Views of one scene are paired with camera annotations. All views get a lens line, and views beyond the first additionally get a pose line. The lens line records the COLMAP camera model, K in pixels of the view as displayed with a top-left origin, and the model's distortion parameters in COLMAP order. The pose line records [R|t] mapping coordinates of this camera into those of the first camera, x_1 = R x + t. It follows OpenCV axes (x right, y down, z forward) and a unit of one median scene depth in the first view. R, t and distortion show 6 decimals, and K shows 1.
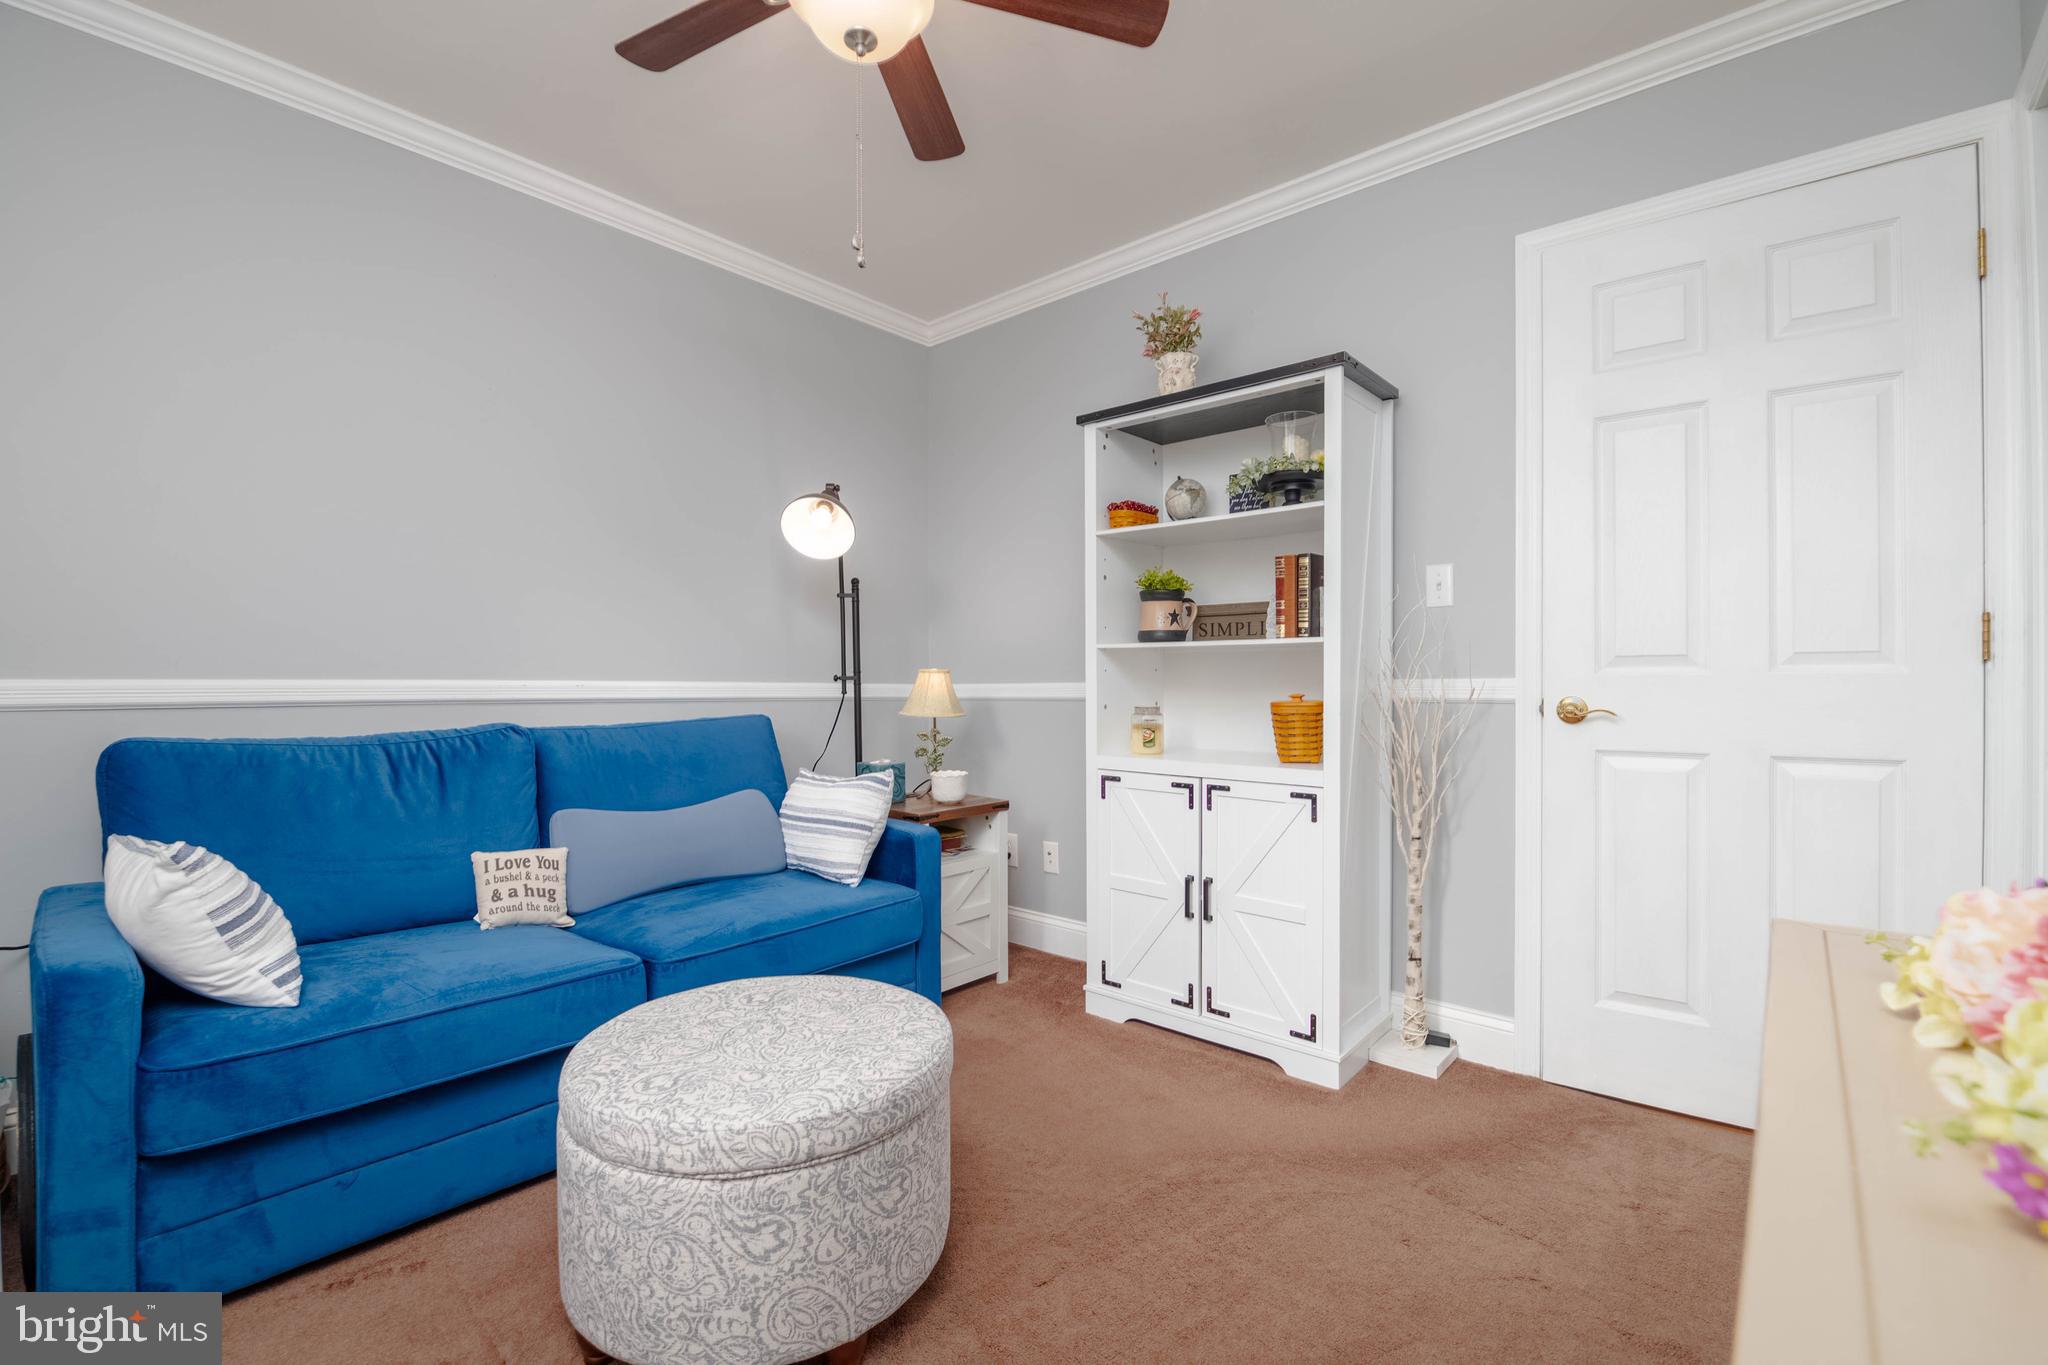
lens RADIAL K [[894.1, 0, 1039.5], [0, 894.1, 679.0], [0, 0, 1]] dist [-0.002373, -0.000133]
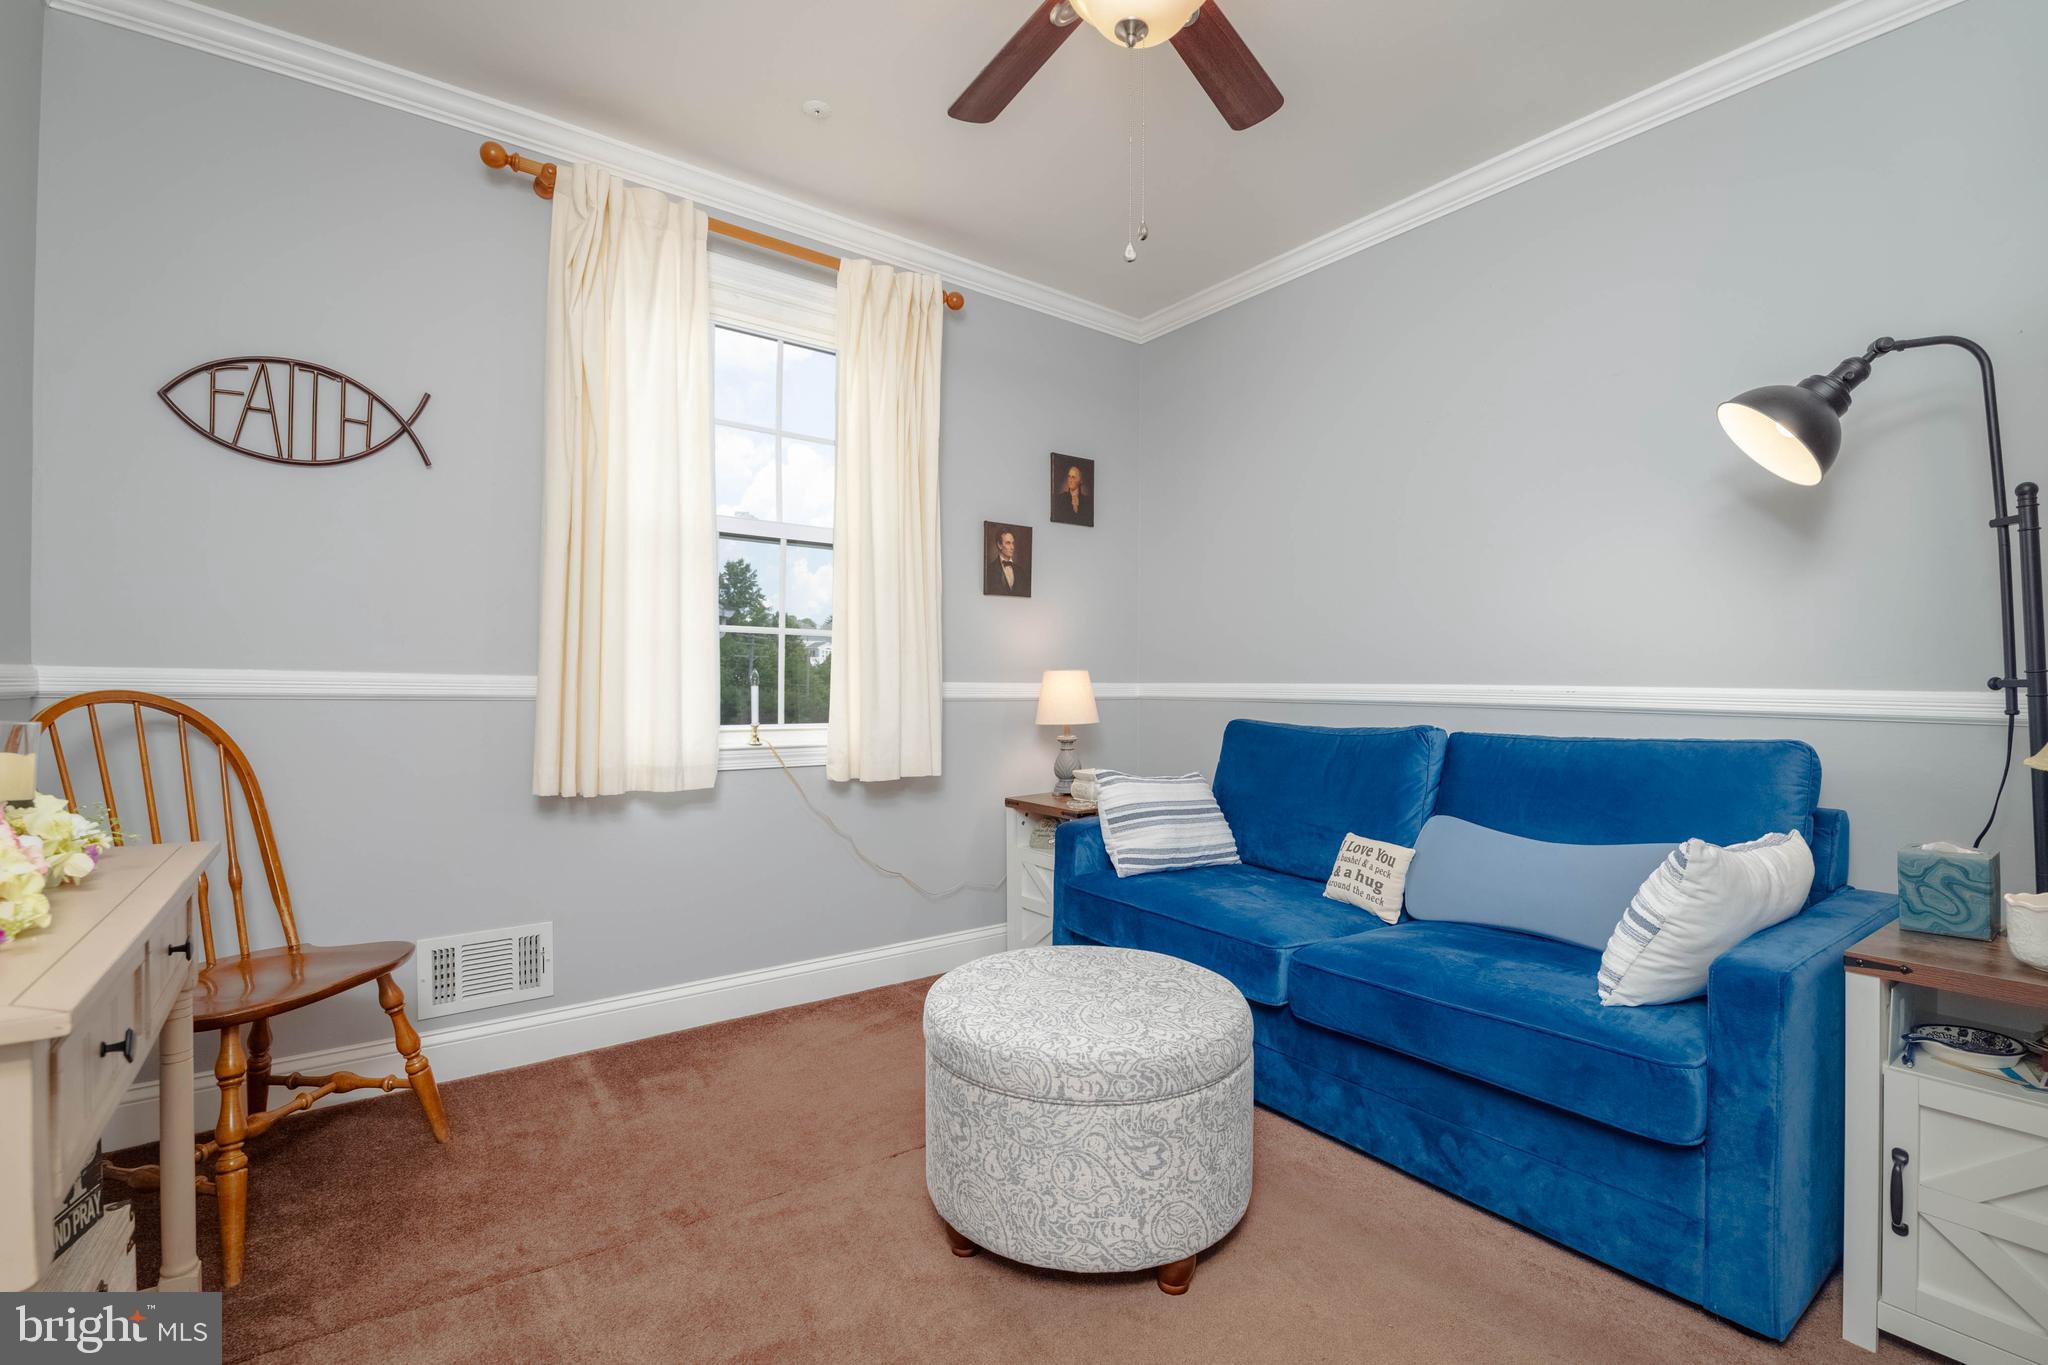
lens RADIAL K [[898.1, 0, 1024.0], [0, 898.1, 682.5], [0, 0, 1]] dist [0.000607, -0.000352]
pose [[-0.217530, -0.002368, -0.976051, 0.514653], [-0.004317, 0.999990, -0.001464, 0.002166], [0.976044, 0.003895, -0.217538, 0.721930]]
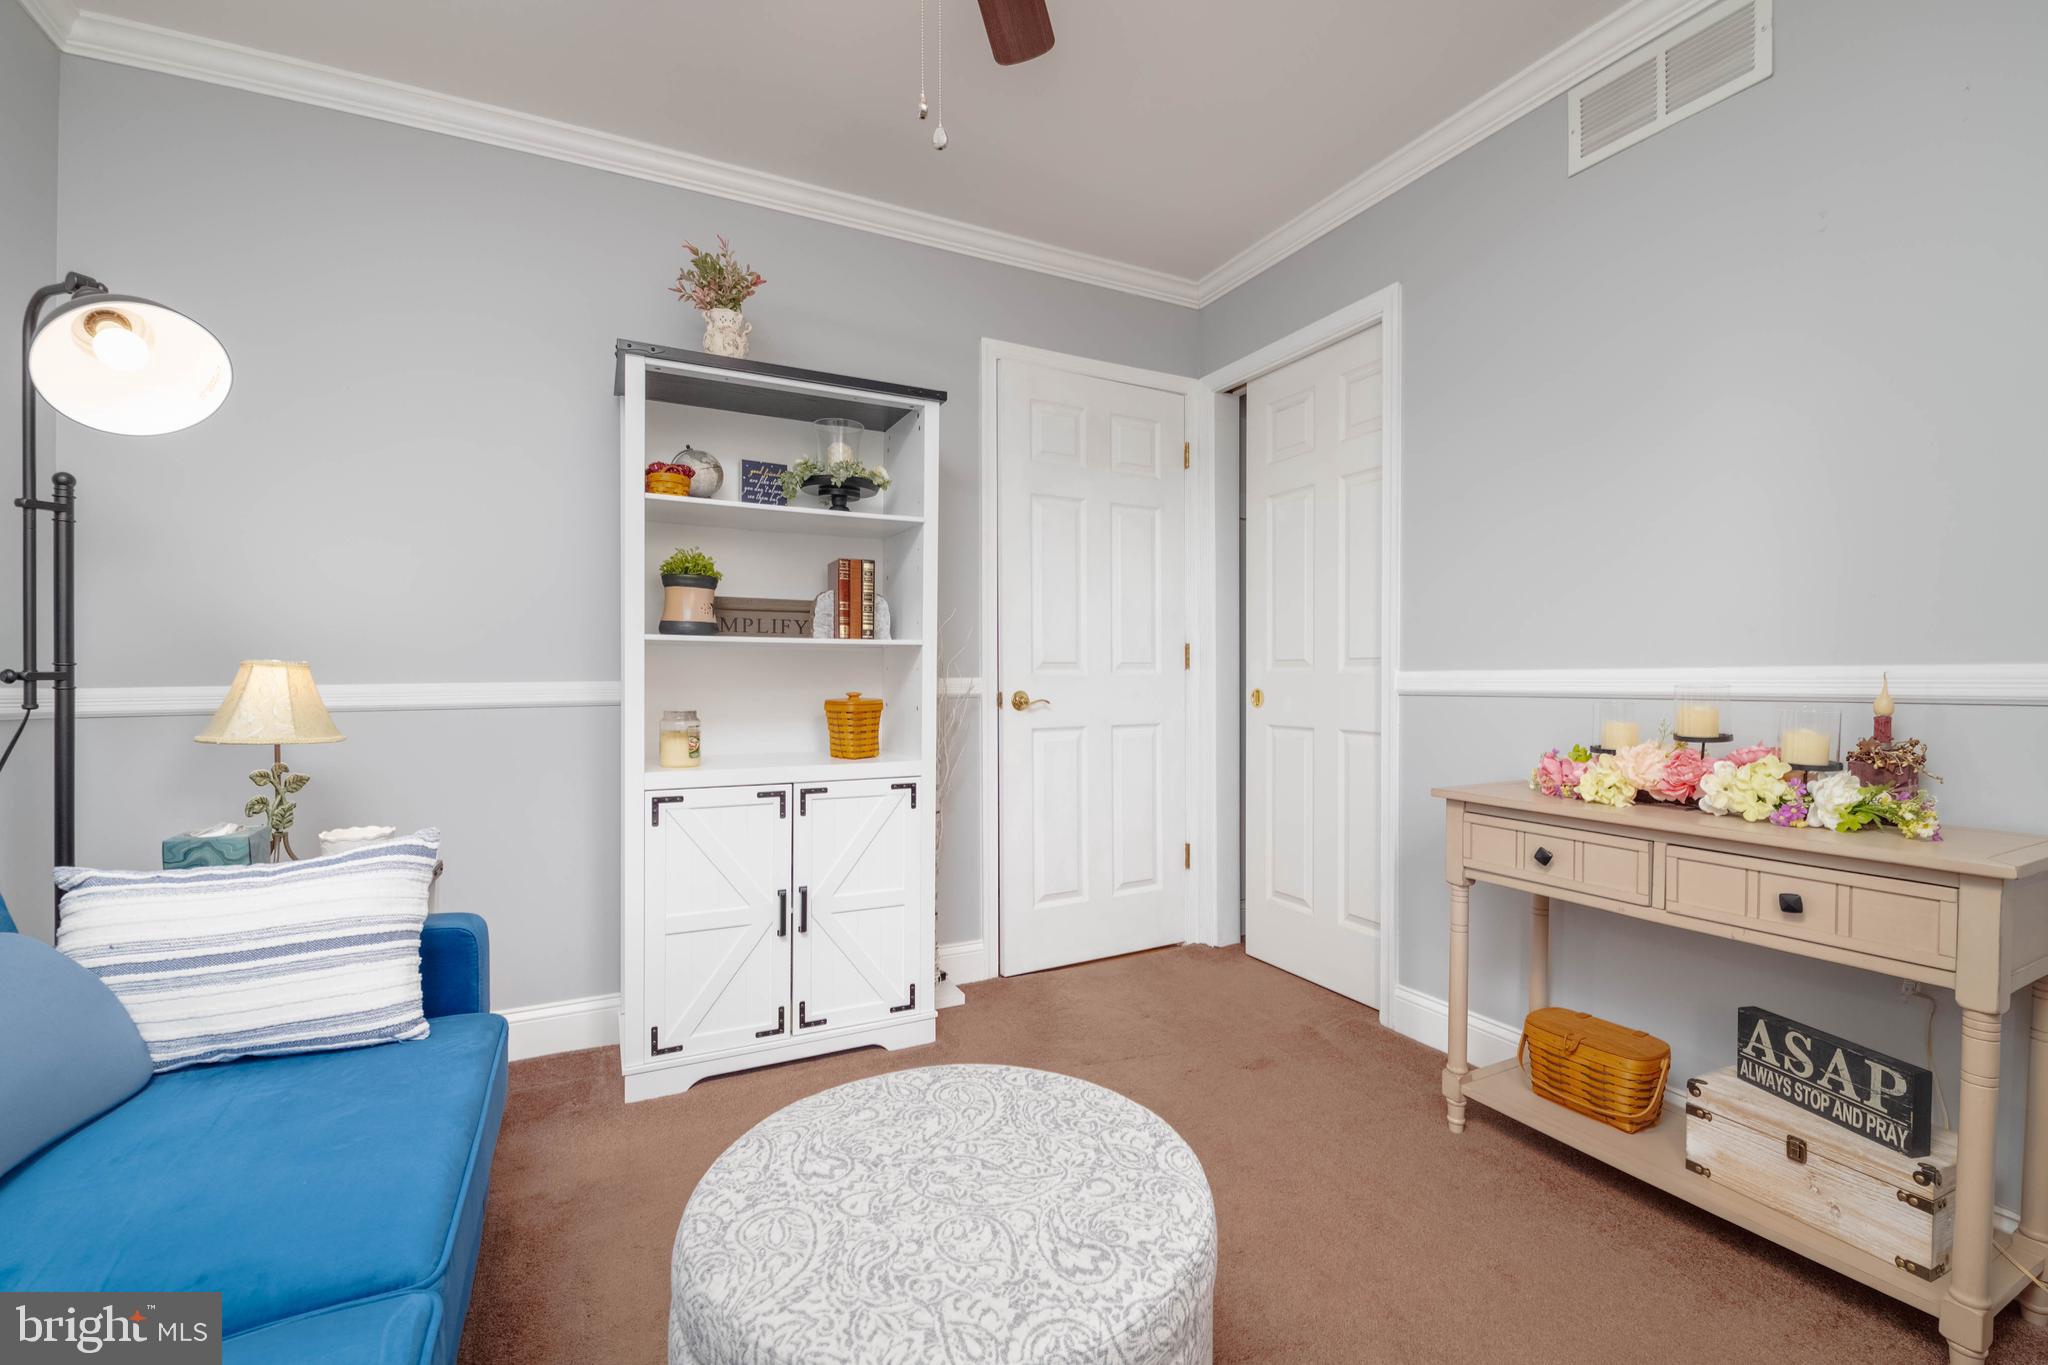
lens RADIAL K [[872.7, 0, 1024.0], [0, 872.7, 682.5], [0, 0, 1]] dist [0.001757, -0.000086]
pose [[0.386567, -0.003378, 0.922255, -0.570435], [0.000993, 0.999994, 0.003246, 0.001864], [-0.922261, -0.000339, 0.386568, 0.418340]]
